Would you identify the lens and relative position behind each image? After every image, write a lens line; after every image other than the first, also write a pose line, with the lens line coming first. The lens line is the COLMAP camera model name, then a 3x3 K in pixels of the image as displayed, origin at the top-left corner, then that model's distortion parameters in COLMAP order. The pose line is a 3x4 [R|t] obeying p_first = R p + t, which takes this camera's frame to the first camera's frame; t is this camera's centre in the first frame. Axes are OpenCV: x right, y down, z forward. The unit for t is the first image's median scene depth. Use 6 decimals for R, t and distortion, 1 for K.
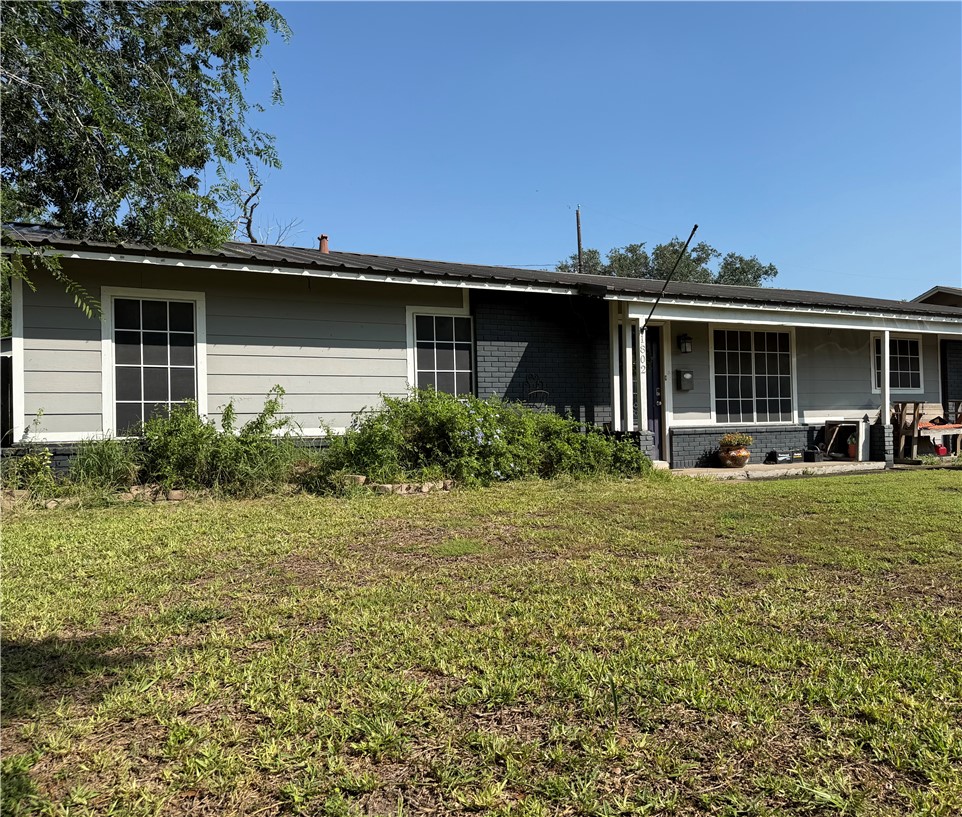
lens RADIAL K [[829.2, 0, 538.5], [0, 829.2, 415.1], [0, 0, 1]] dist [0.102894, 0.000769]
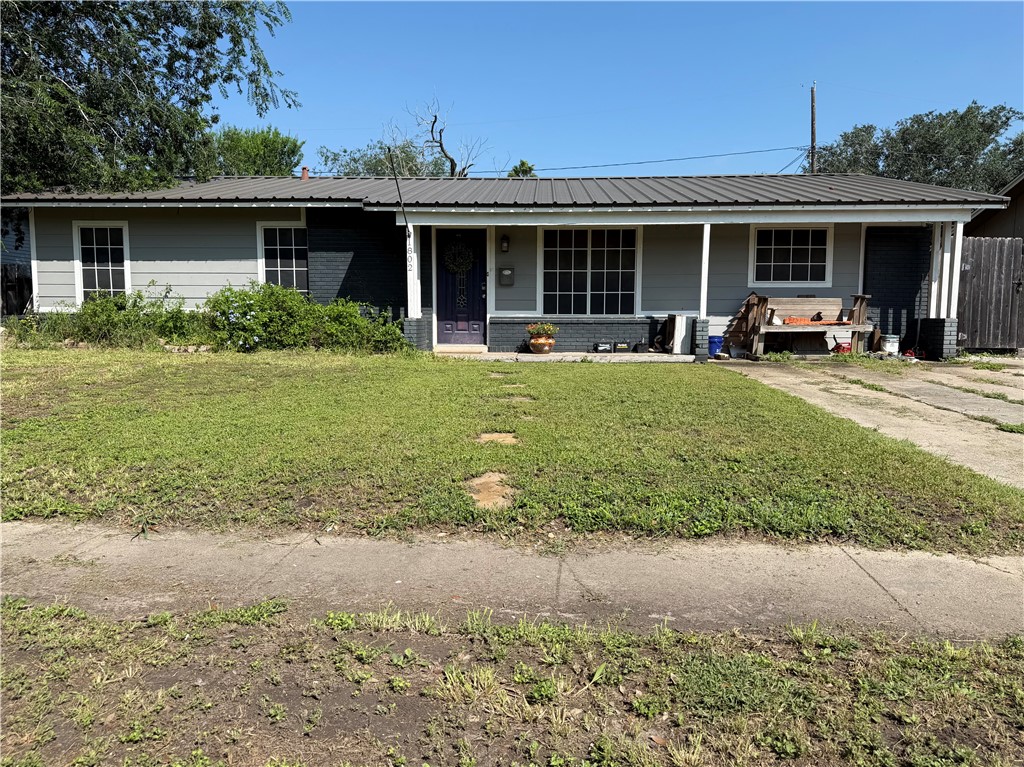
lens RADIAL K [[738.5, 0, 503.4], [0, 738.5, 383.4], [0, 0, 1]] dist [0.074696, -0.083112]
pose [[0.851856, 0.068950, -0.519218, 0.735289], [-0.017388, 0.994474, 0.103535, -0.000006], [0.523488, -0.079168, 0.848347, 0.117453]]
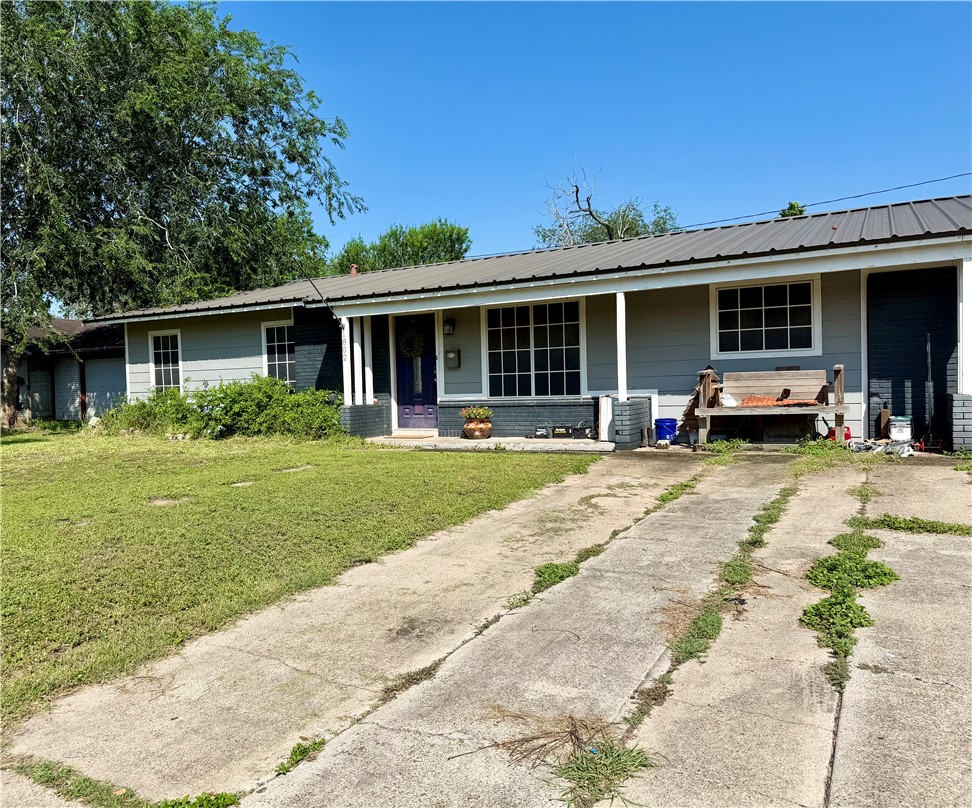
lens RADIAL K [[733.9, 0, 444.0], [0, 733.9, 402.8], [0, 0, 1]] dist [0.064267, -0.011204]
pose [[0.520243, 0.025241, -0.853645, 1.051388], [0.025889, 0.998638, 0.045305, -0.028880], [0.853626, -0.045669, 0.518881, 0.481653]]
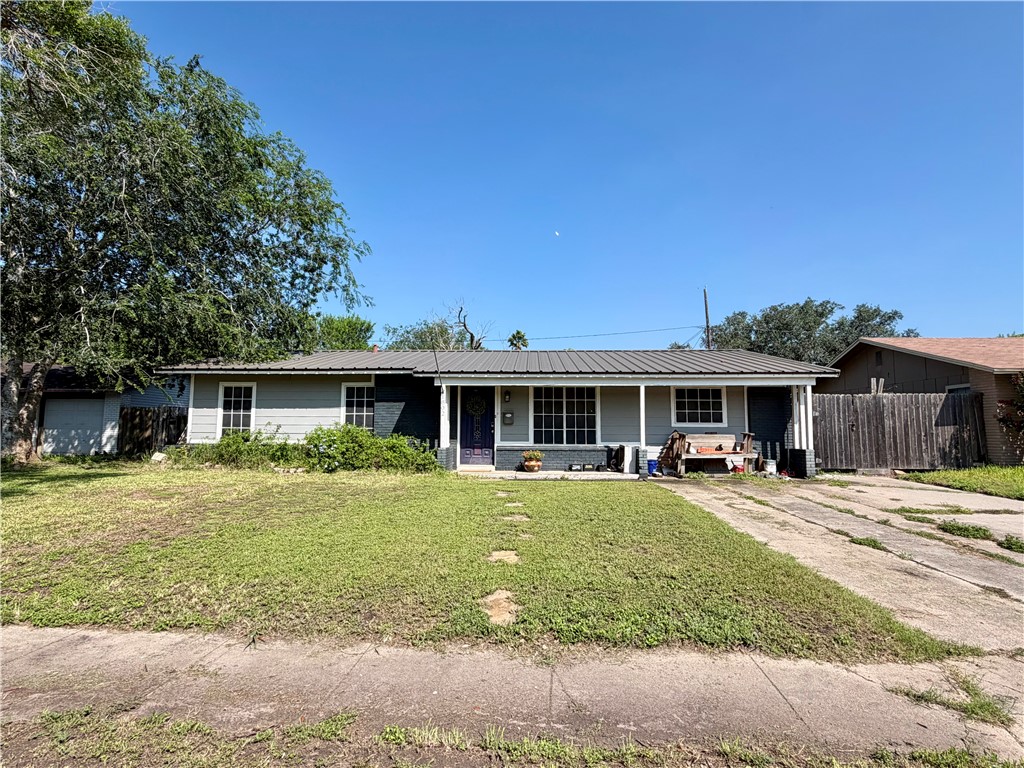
lens RADIAL K [[509.9, 0, 507.5], [0, 509.9, 384.4], [0, 0, 1]] dist [0.005729, 0.006363]
pose [[0.854448, -0.025404, -0.518916, 0.735930], [-0.018280, 0.996715, -0.078896, -0.029419], [0.519216, 0.076898, 0.851177, 0.110027]]
